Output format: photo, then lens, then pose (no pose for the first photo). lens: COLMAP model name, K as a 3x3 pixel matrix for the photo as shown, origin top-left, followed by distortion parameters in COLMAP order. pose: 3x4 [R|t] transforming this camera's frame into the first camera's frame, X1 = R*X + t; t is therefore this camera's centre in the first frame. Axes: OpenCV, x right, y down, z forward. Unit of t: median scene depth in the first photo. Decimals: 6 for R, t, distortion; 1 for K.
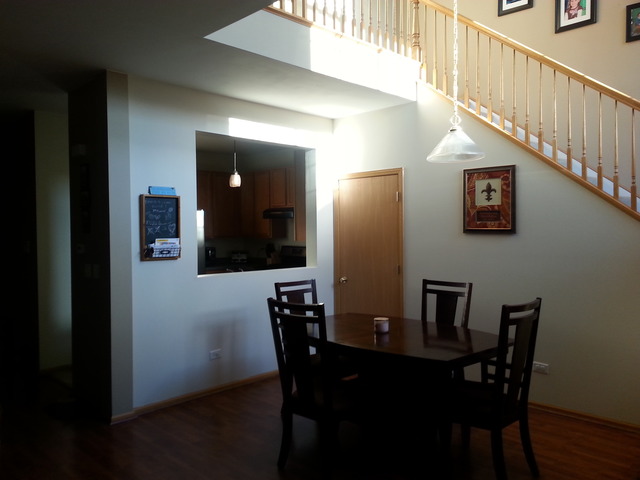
lens RADIAL K [[513.5, 0, 311.0], [0, 513.5, 231.3], [0, 0, 1]] dist [0.109506, -0.137236]
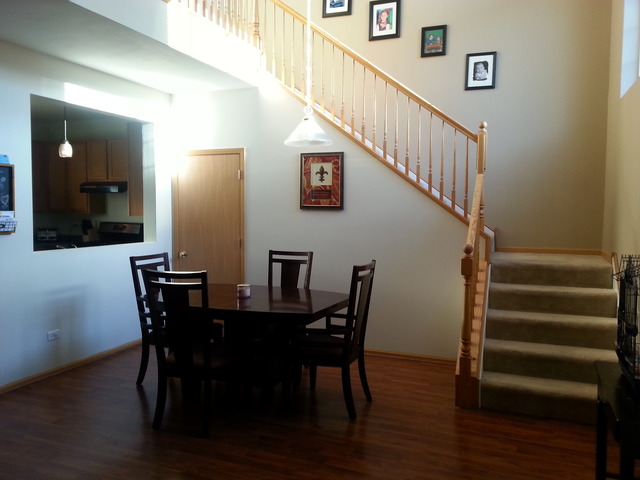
lens RADIAL K [[513.5, 0, 311.0], [0, 513.5, 231.3], [0, 0, 1]] dist [0.109506, -0.137236]
pose [[0.921730, -0.006967, 0.387771, -0.124720], [-0.008869, 0.999198, 0.039035, 0.007759], [-0.387732, -0.039419, 0.920929, -0.054310]]
